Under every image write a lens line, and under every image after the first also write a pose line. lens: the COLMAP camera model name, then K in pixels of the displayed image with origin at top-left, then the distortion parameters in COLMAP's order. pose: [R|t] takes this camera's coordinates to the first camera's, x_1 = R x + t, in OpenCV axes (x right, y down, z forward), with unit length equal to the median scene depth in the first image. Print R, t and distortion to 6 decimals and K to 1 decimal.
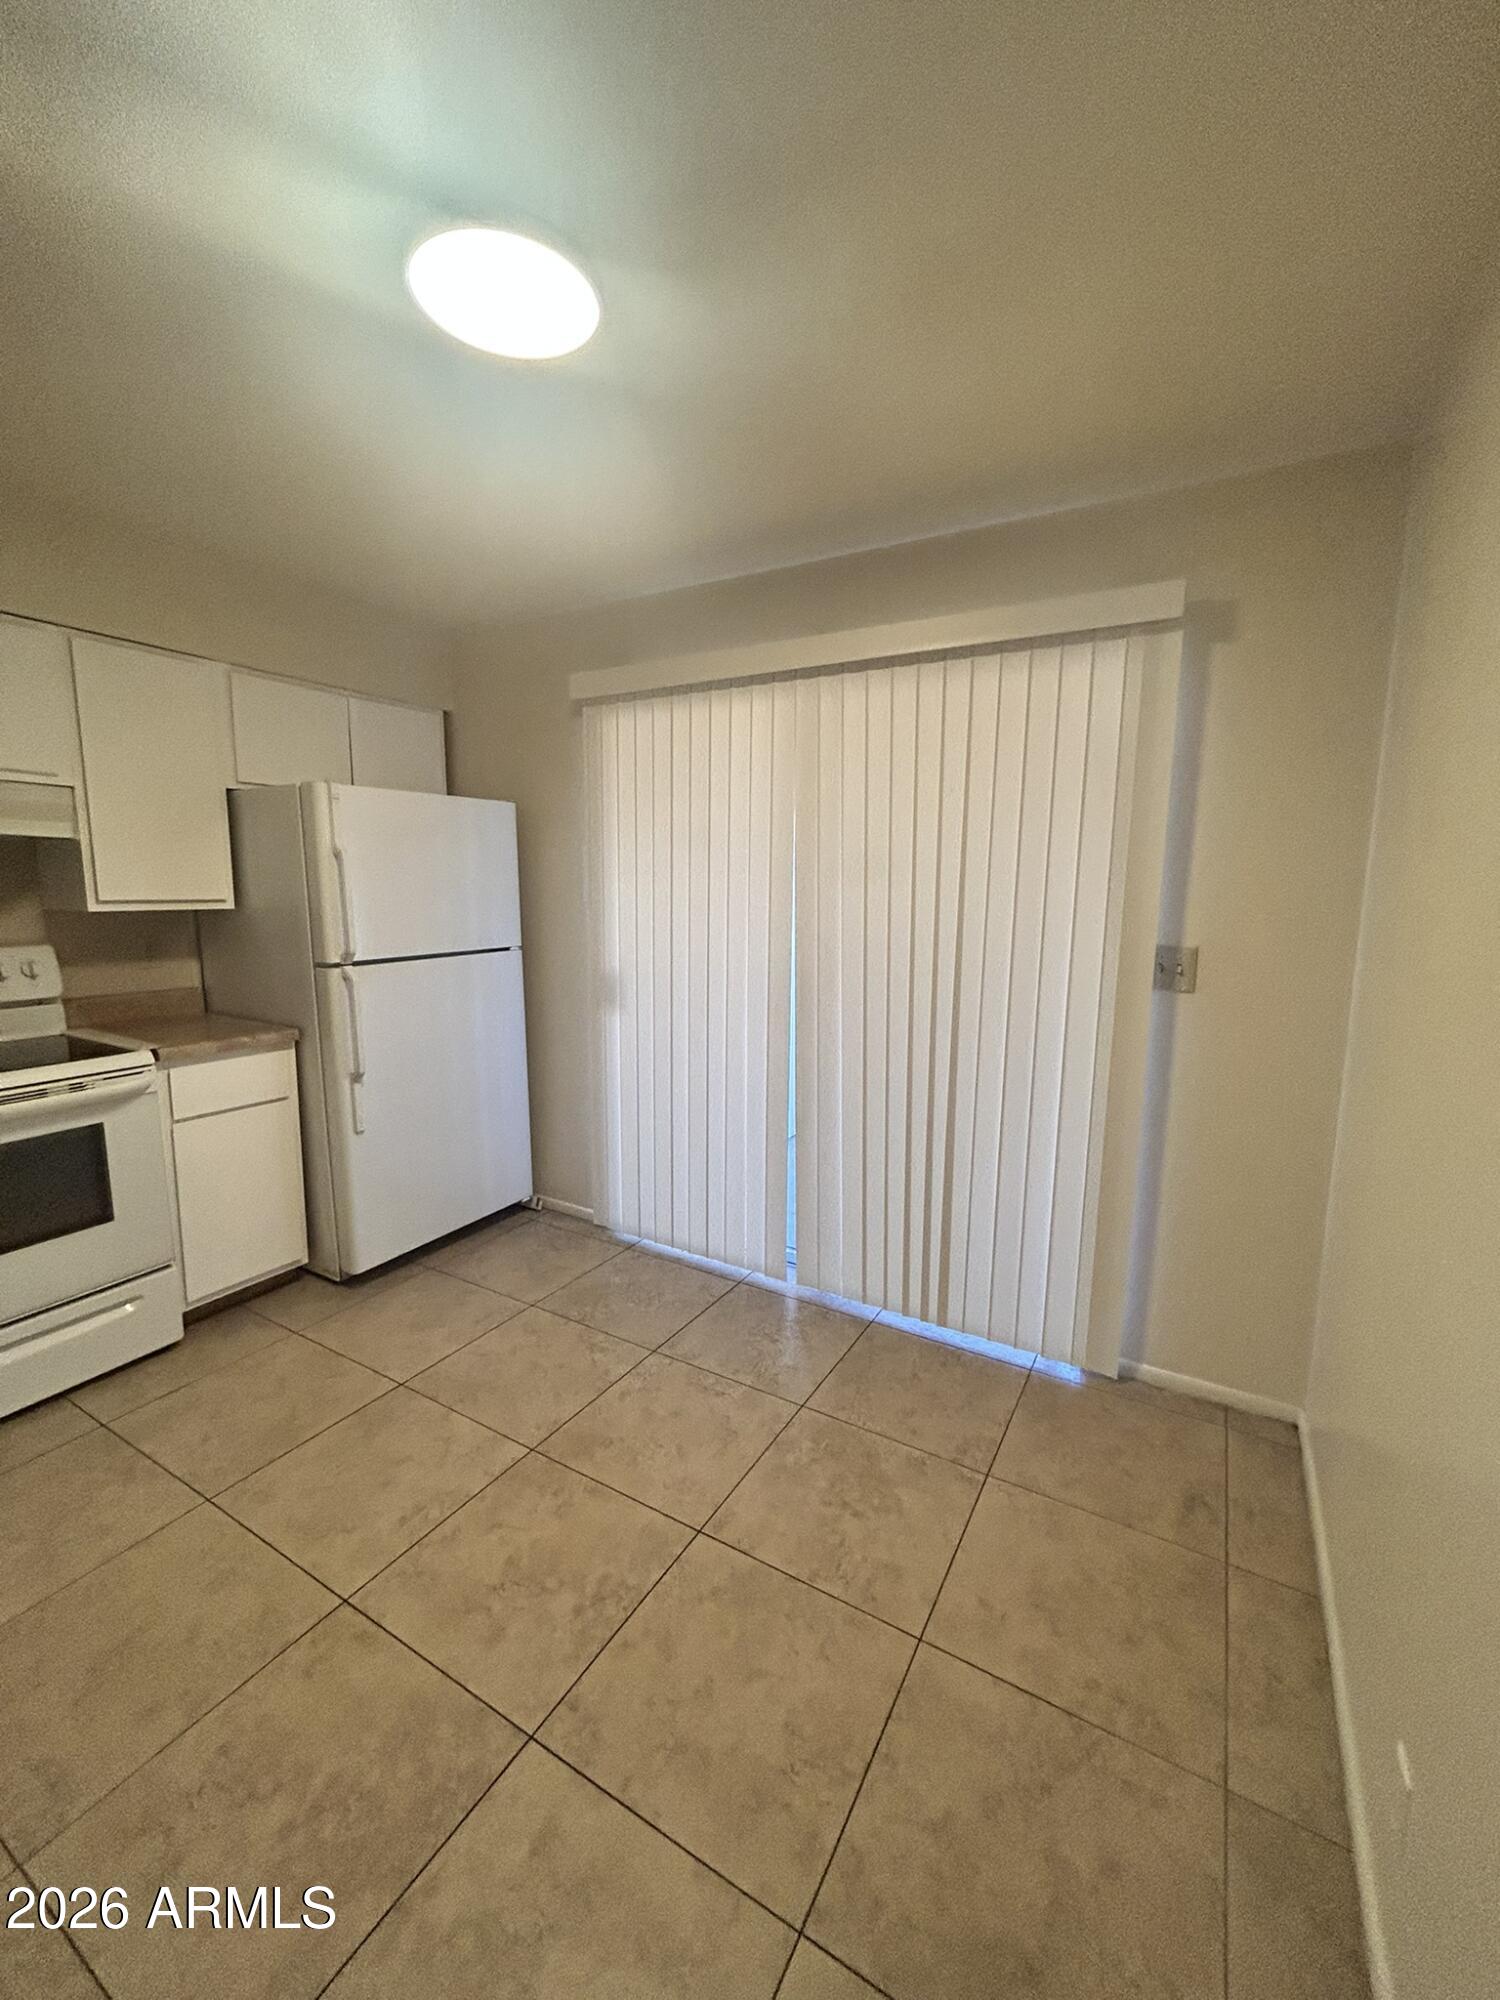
lens RADIAL K [[809.0, 0, 762.5], [0, 809.0, 1001.5], [0, 0, 1]] dist [-0.002879, 0.002098]
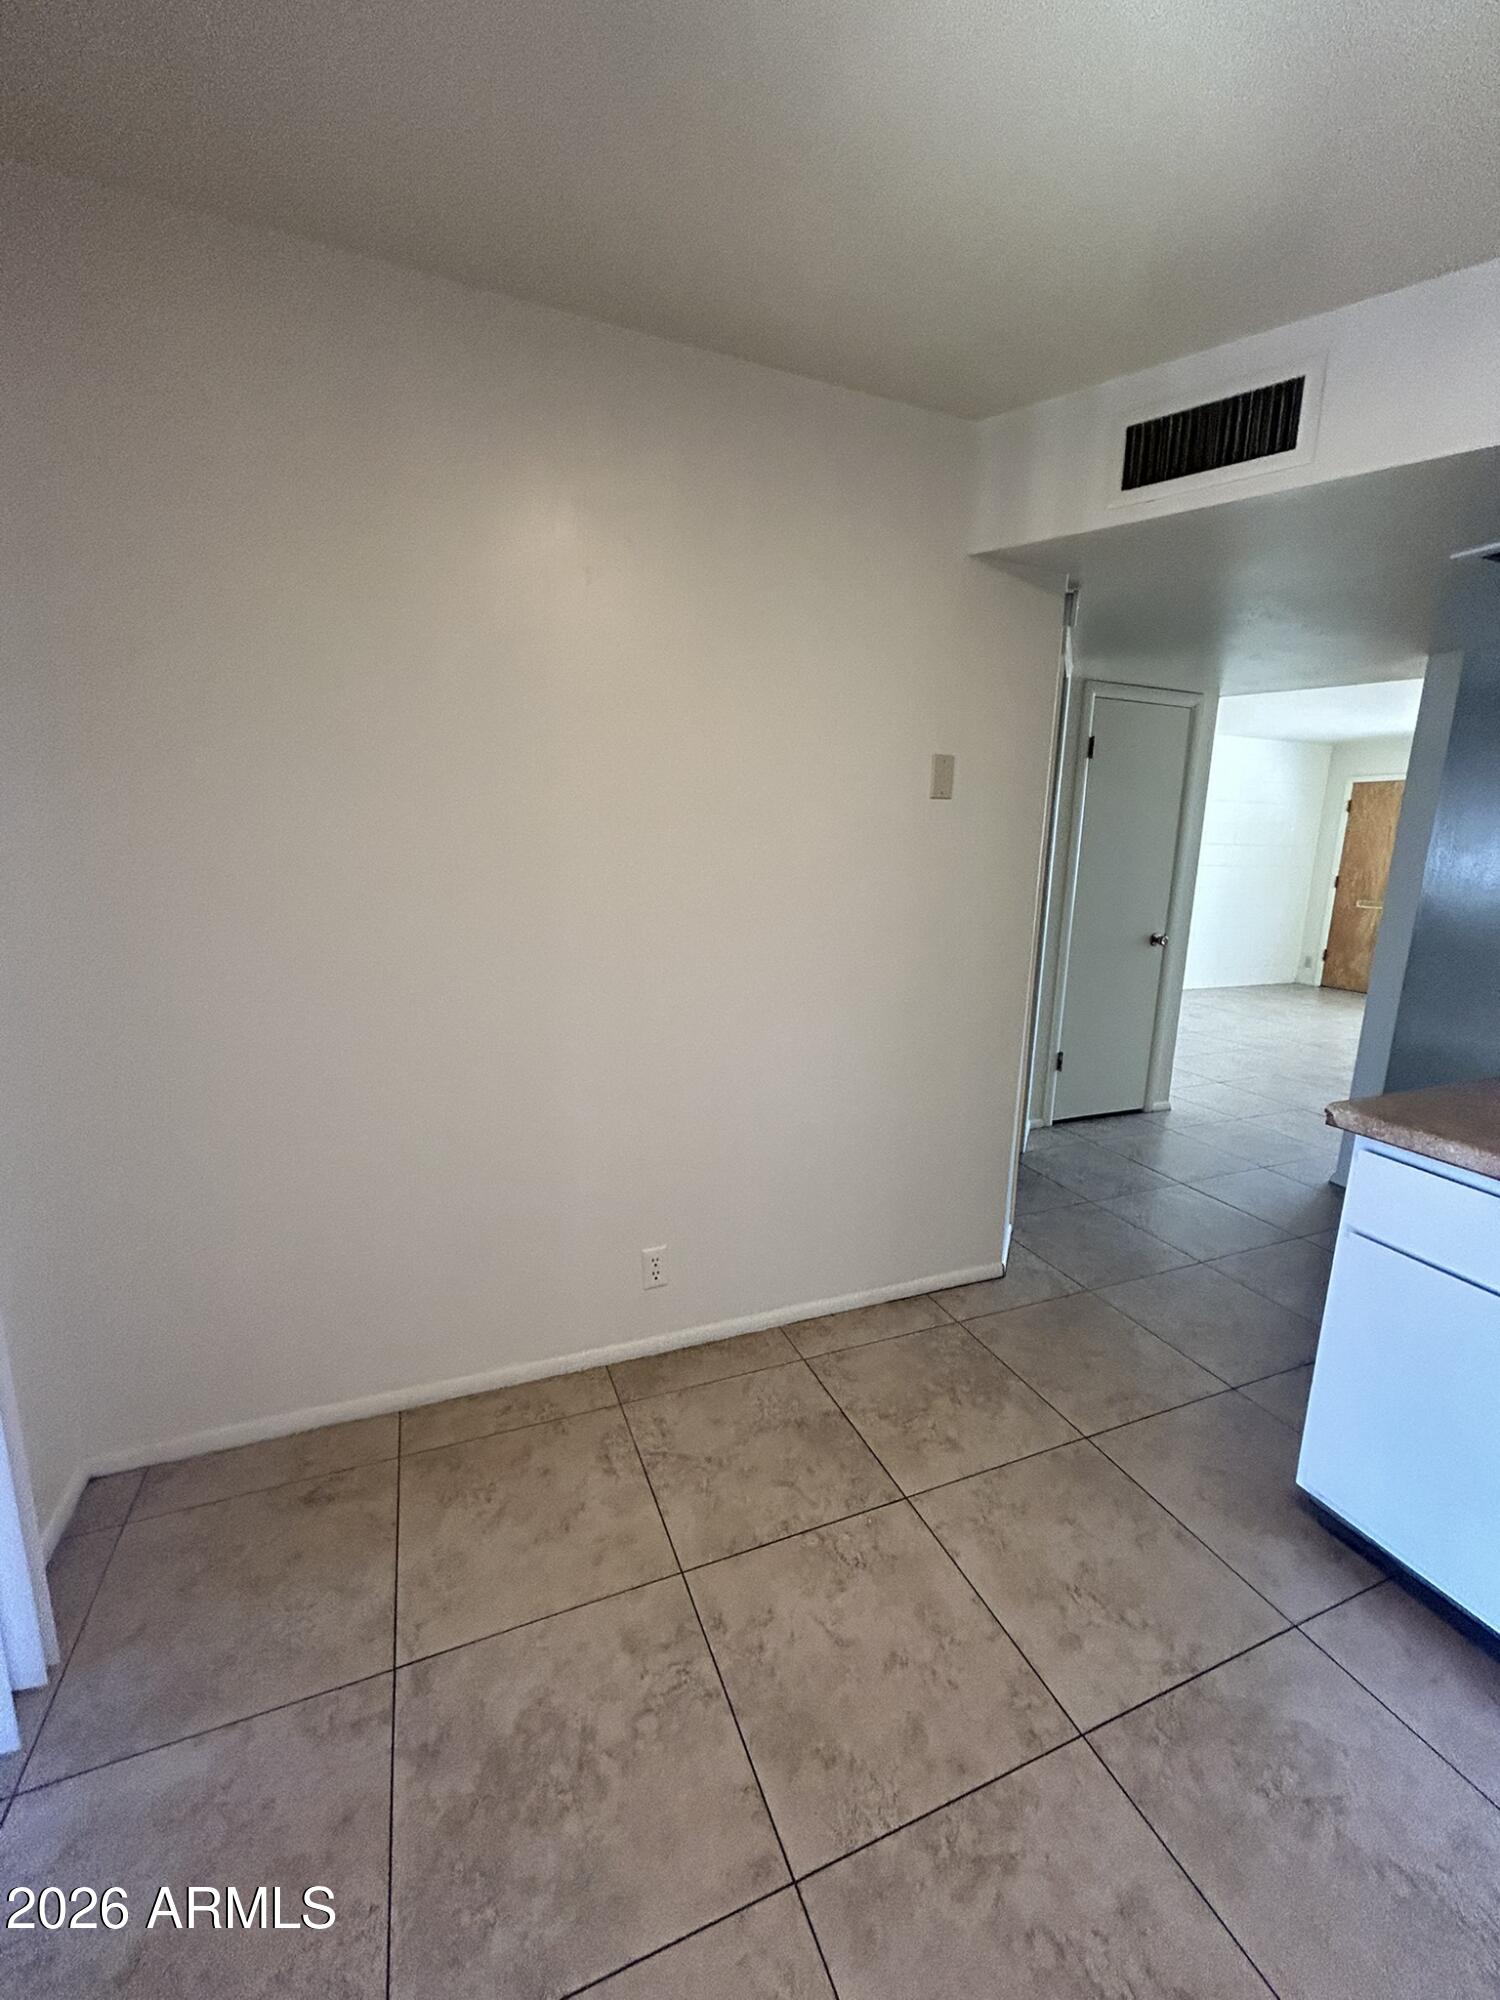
lens RADIAL K [[809.0, 0, 753.8], [0, 809.0, 999.2], [0, 0, 1]] dist [-0.002879, 0.002098]
pose [[-0.786993, -0.152979, 0.597696, -0.340202], [0.053890, 0.948024, 0.313602, -0.181590], [-0.614604, 0.279013, -0.737844, 1.375968]]
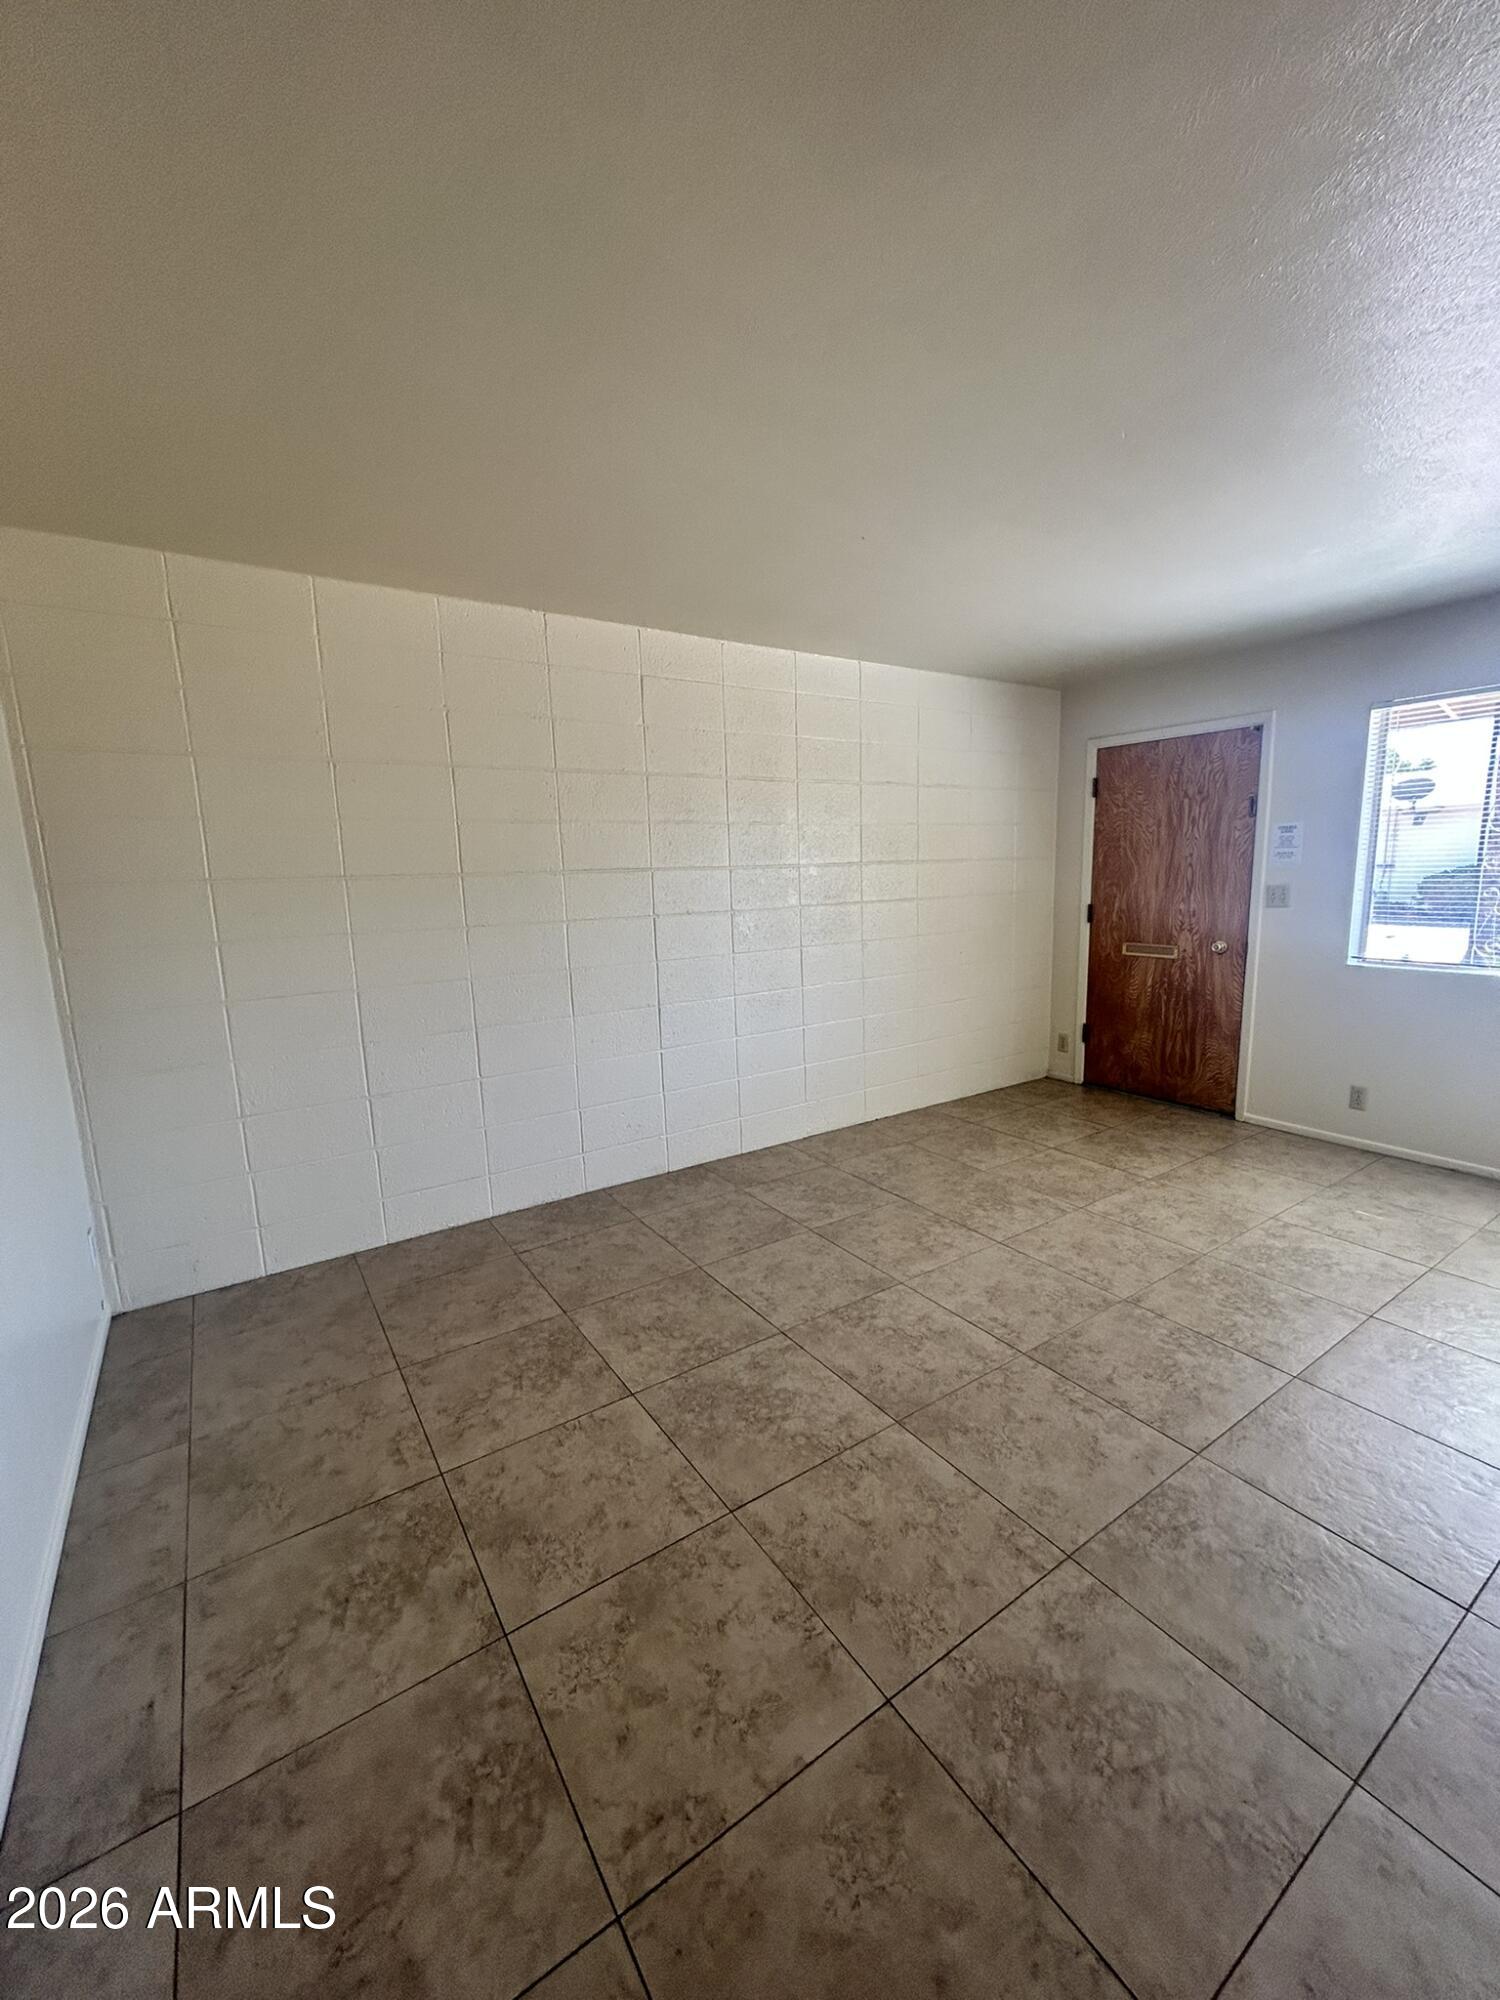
lens RADIAL K [[809.0, 0, 755.3], [0, 809.0, 1004.0], [0, 0, 1]] dist [-0.002879, 0.002098]
pose [[-0.895465, -0.063017, 0.440648, -0.312620], [0.079722, 0.951218, 0.298042, 0.203910], [-0.437934, 0.302016, -0.846759, -1.449657]]
